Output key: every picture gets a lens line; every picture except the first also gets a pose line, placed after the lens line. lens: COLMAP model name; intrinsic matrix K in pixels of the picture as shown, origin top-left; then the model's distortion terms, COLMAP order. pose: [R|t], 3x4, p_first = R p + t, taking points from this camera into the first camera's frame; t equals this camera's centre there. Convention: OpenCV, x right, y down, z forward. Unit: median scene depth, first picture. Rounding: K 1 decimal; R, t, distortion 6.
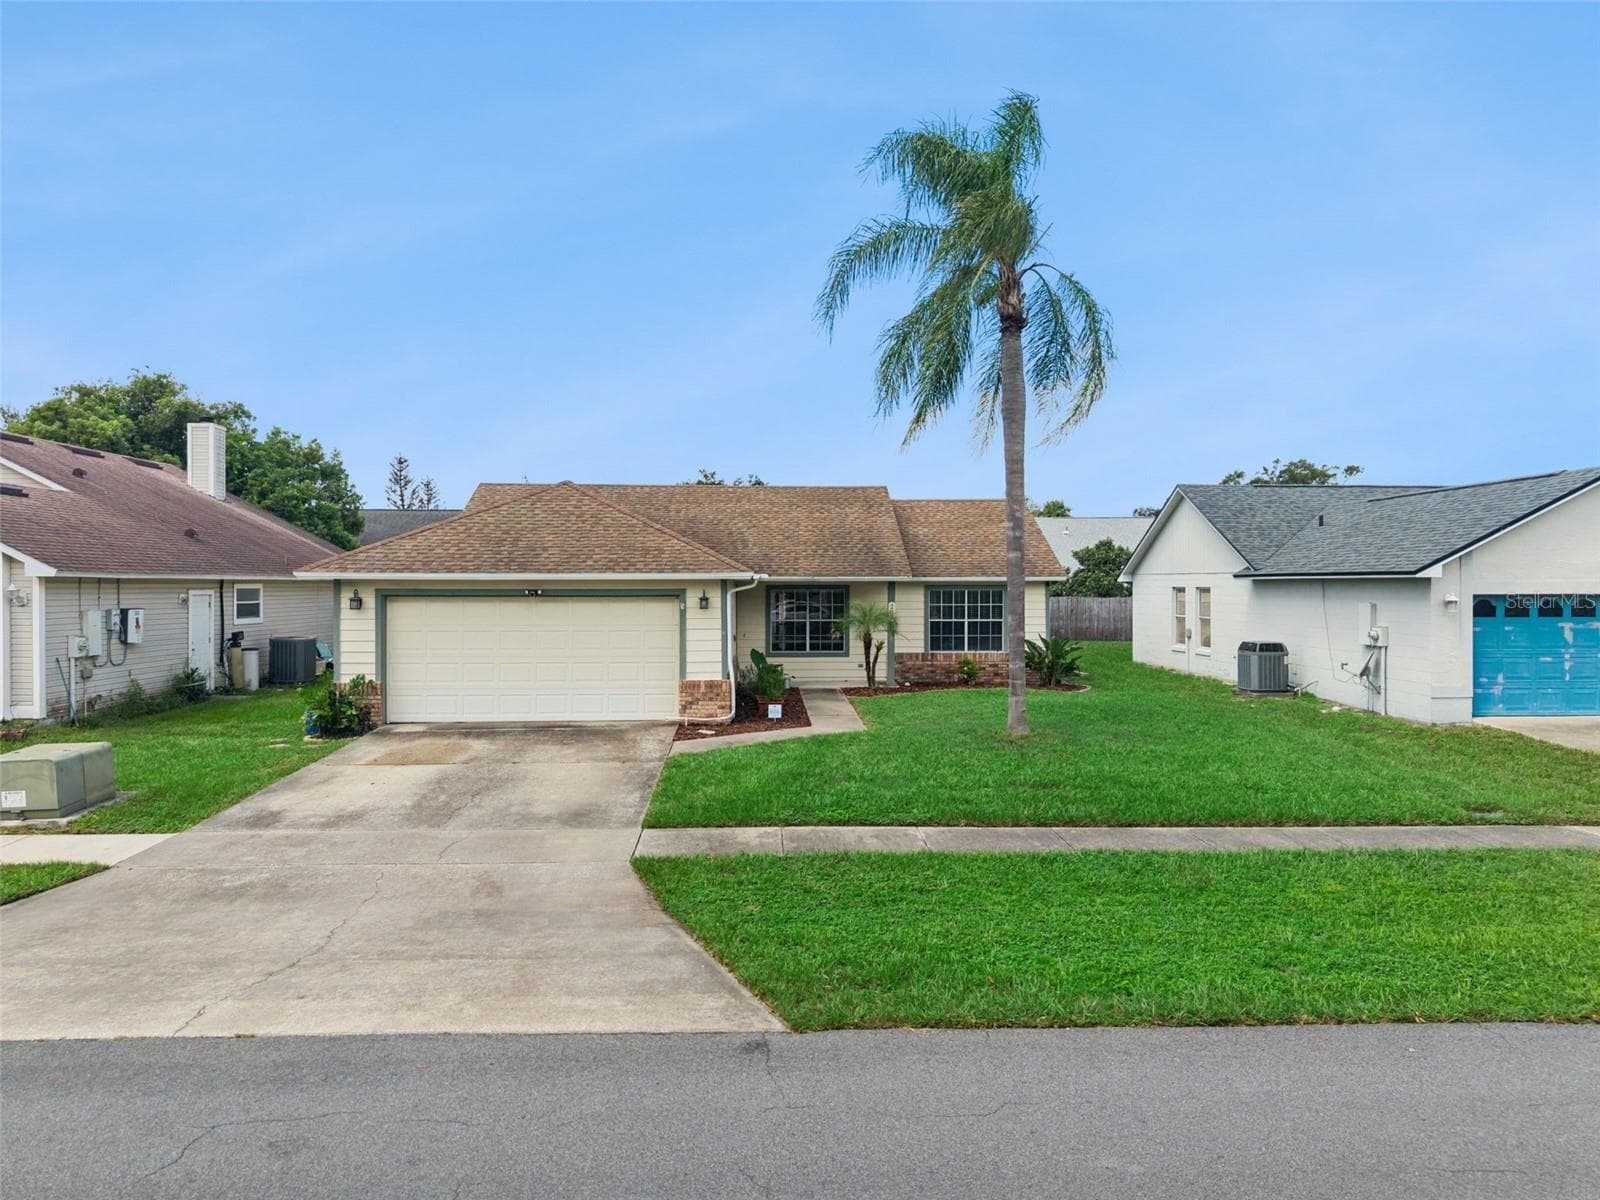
lens RADIAL K [[1081.1, 0, 799.0], [0, 1081.1, 591.9], [0, 0, 1]] dist [0.067382, -0.083897]
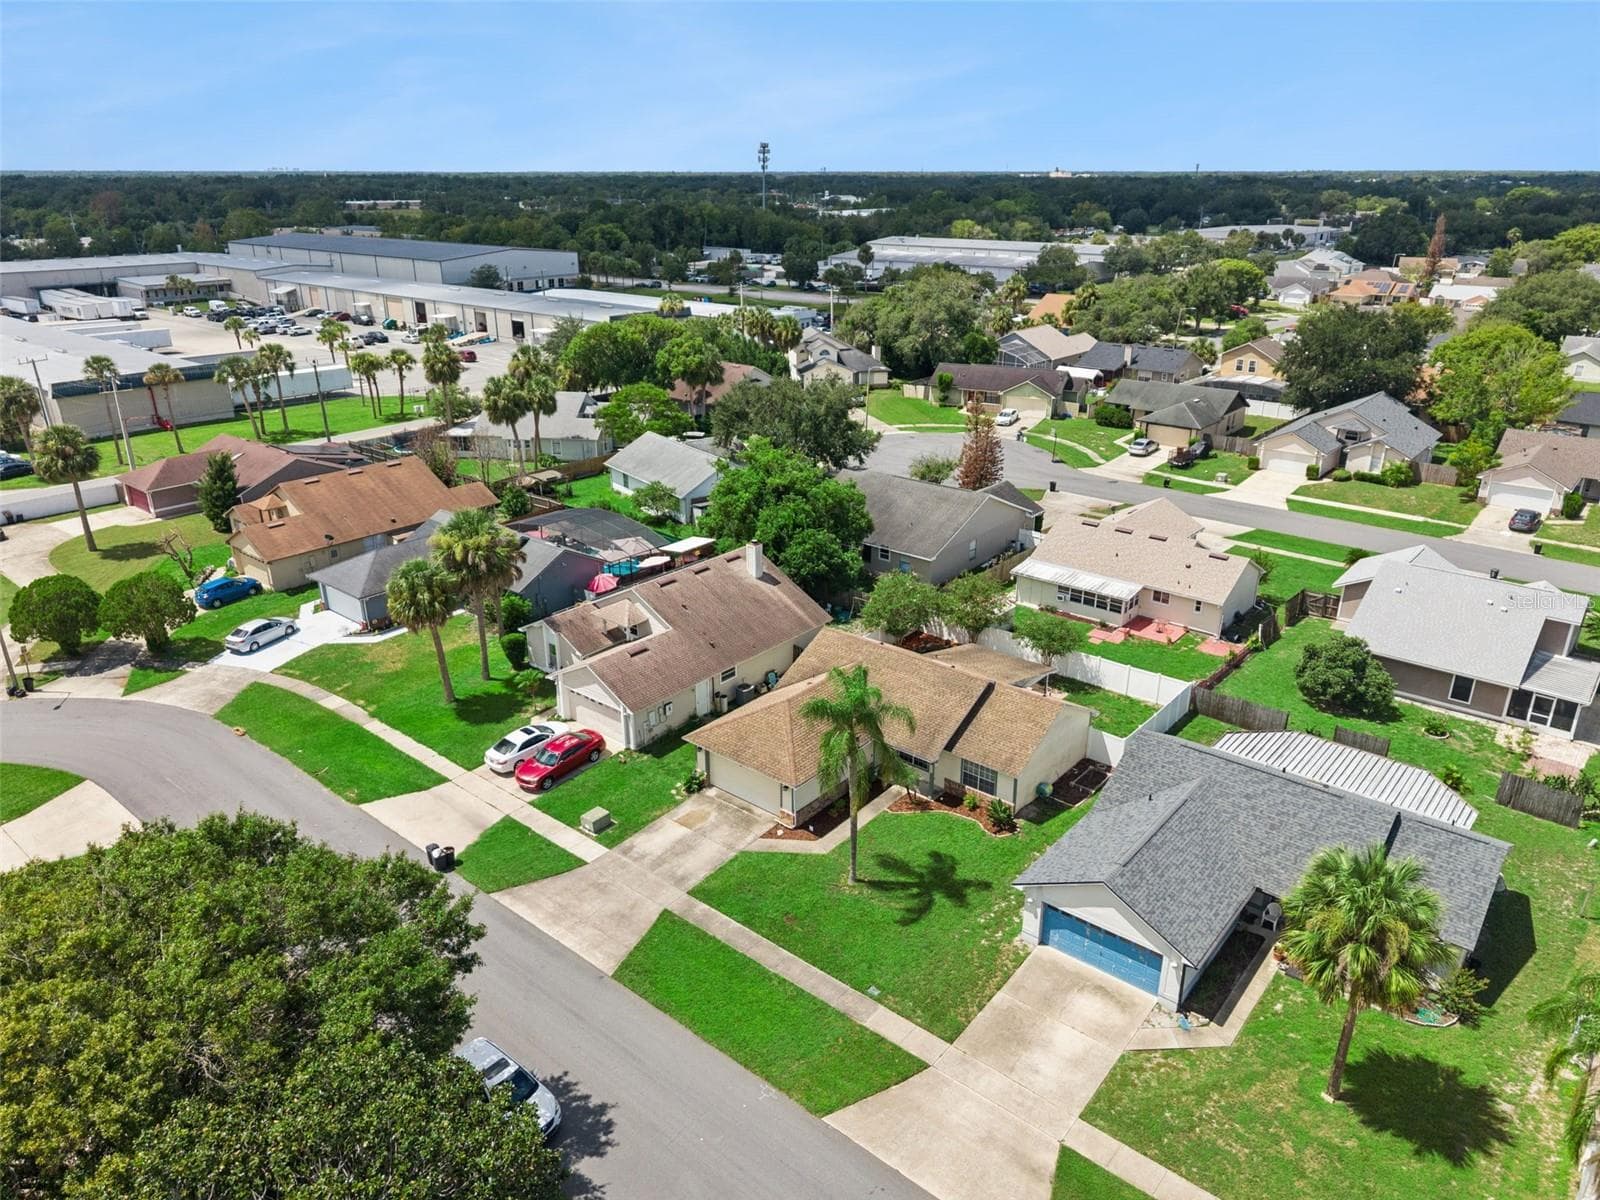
lens RADIAL K [[1081.1, 0, 799.0], [0, 1081.1, 591.9], [0, 0, 1]] dist [0.067382, -0.083897]
pose [[0.736473, 0.242313, -0.631578, 1.552844], [0.001261, 0.933150, 0.359485, -1.443079], [0.676465, -0.265548, 0.686935, -0.740375]]
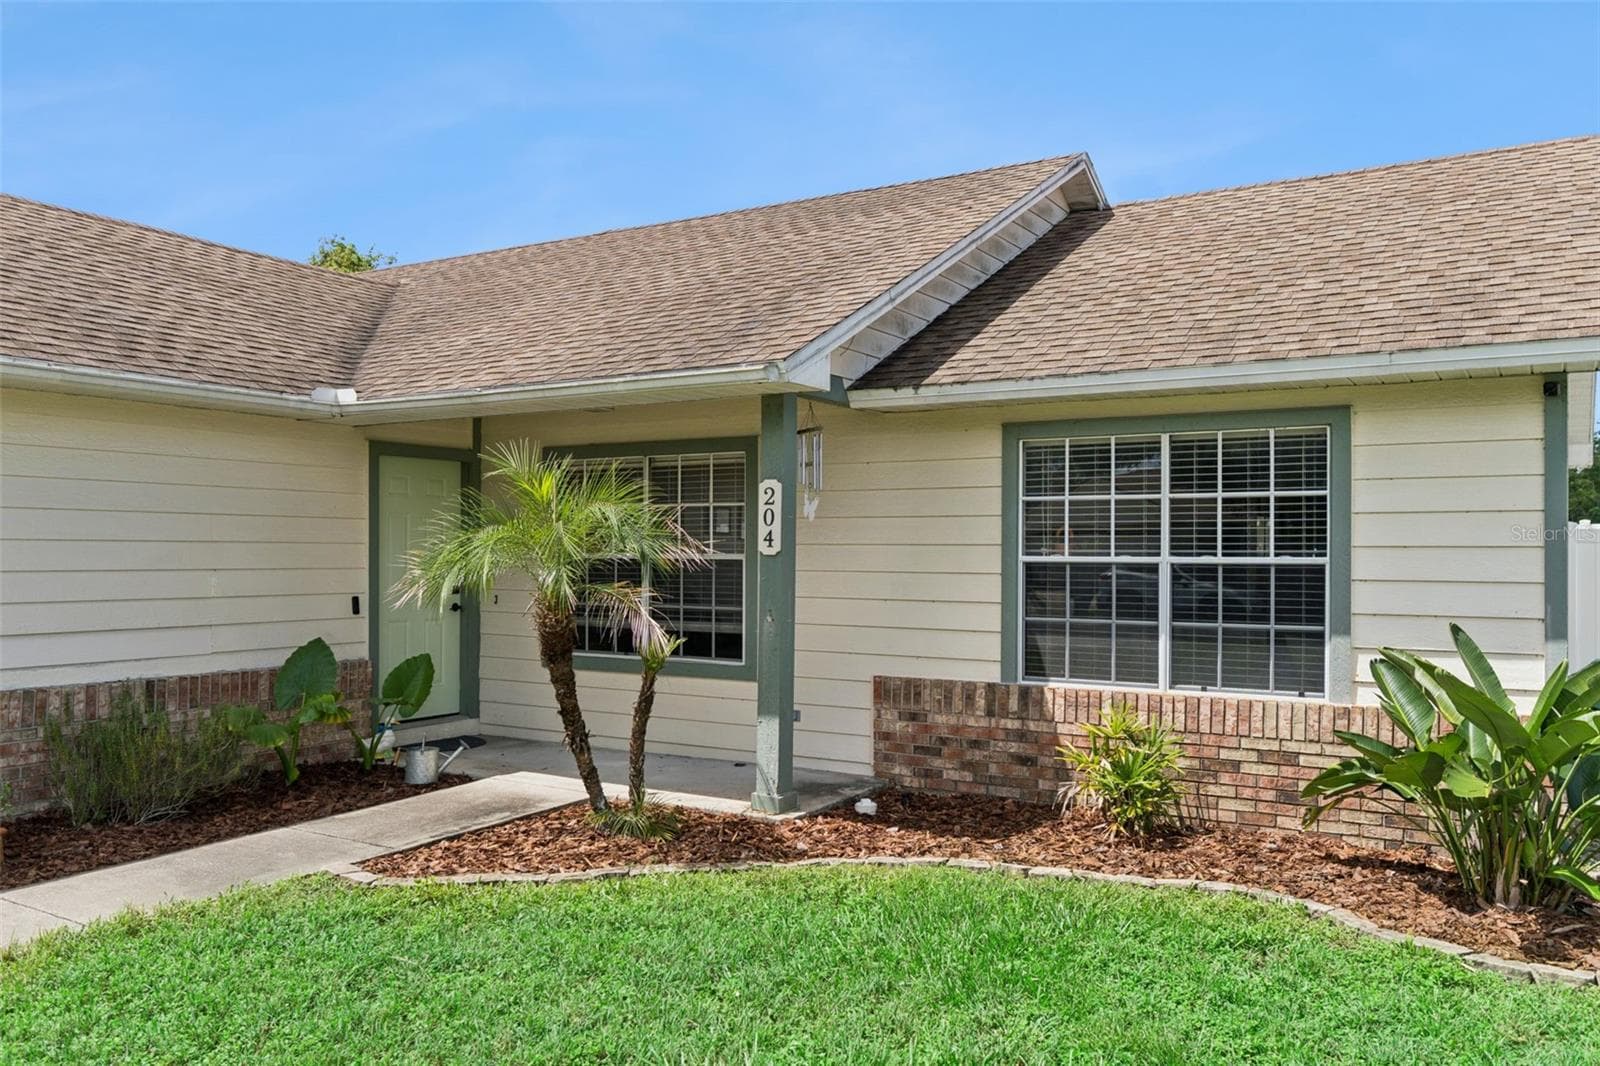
lens RADIAL K [[1244.0, 0, 796.1], [0, 1244.0, 547.0], [0, 0, 1]] dist [0.005902, 0.001737]
pose [[0.835880, 0.002047, -0.548909, 0.338609], [-0.007956, 0.999933, -0.008386, 0.037307], [0.548855, 0.011377, 0.835840, 1.021764]]
